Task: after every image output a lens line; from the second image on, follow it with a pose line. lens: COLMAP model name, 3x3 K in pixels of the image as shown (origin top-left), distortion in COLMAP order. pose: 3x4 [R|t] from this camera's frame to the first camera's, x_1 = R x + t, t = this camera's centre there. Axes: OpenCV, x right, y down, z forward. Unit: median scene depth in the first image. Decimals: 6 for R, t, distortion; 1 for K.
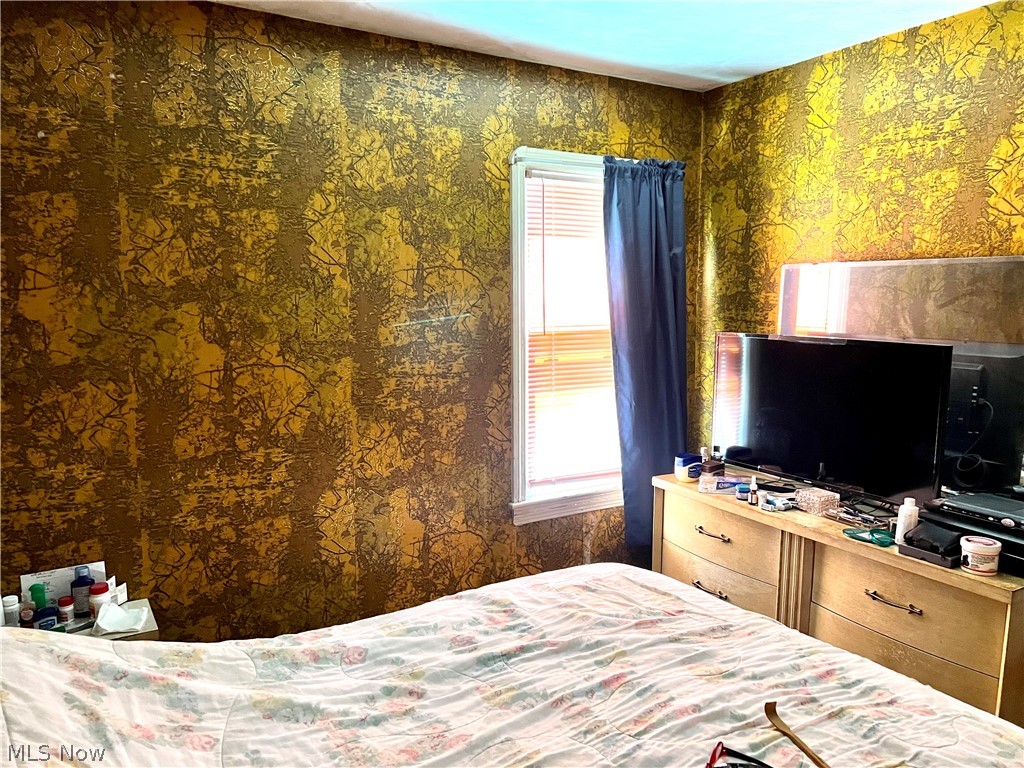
lens RADIAL K [[769.1, 0, 511.8], [0, 769.1, 388.0], [0, 0, 1]] dist [0.056226, -0.064369]
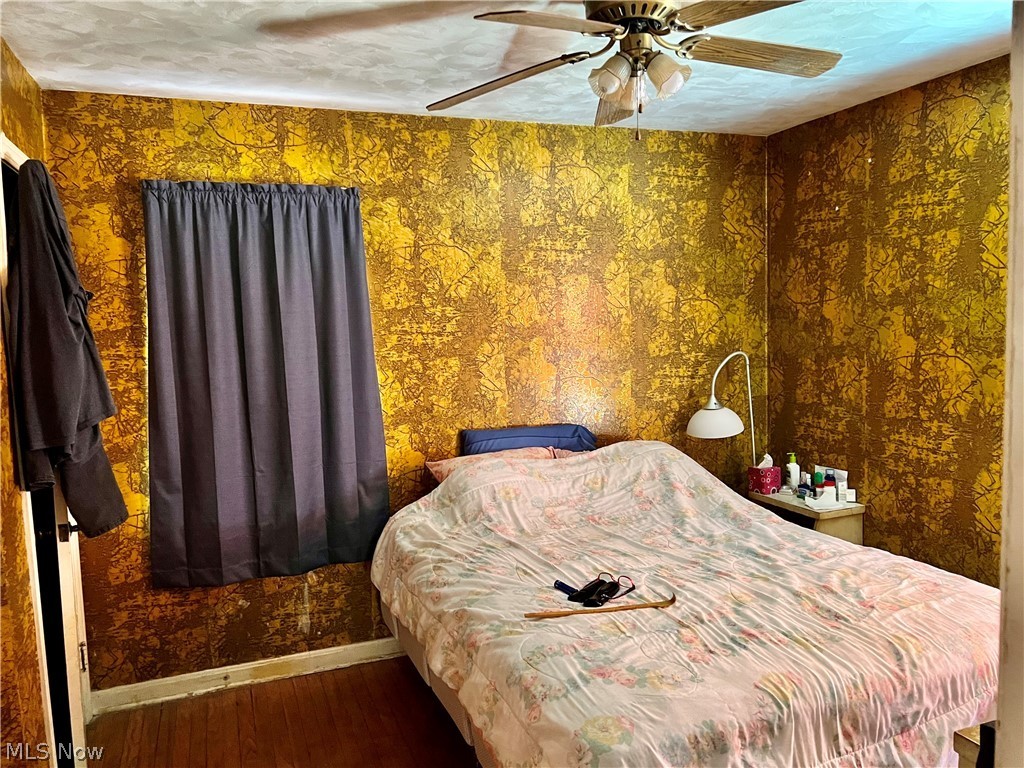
lens RADIAL K [[769.1, 0, 511.8], [0, 769.1, 383.3], [0, 0, 1]] dist [0.056226, -0.064369]
pose [[-0.177976, 0.091605, -0.979762, 1.121326], [-0.075803, 0.991423, 0.106465, -0.070365], [0.981111, 0.093217, -0.169505, 0.585245]]
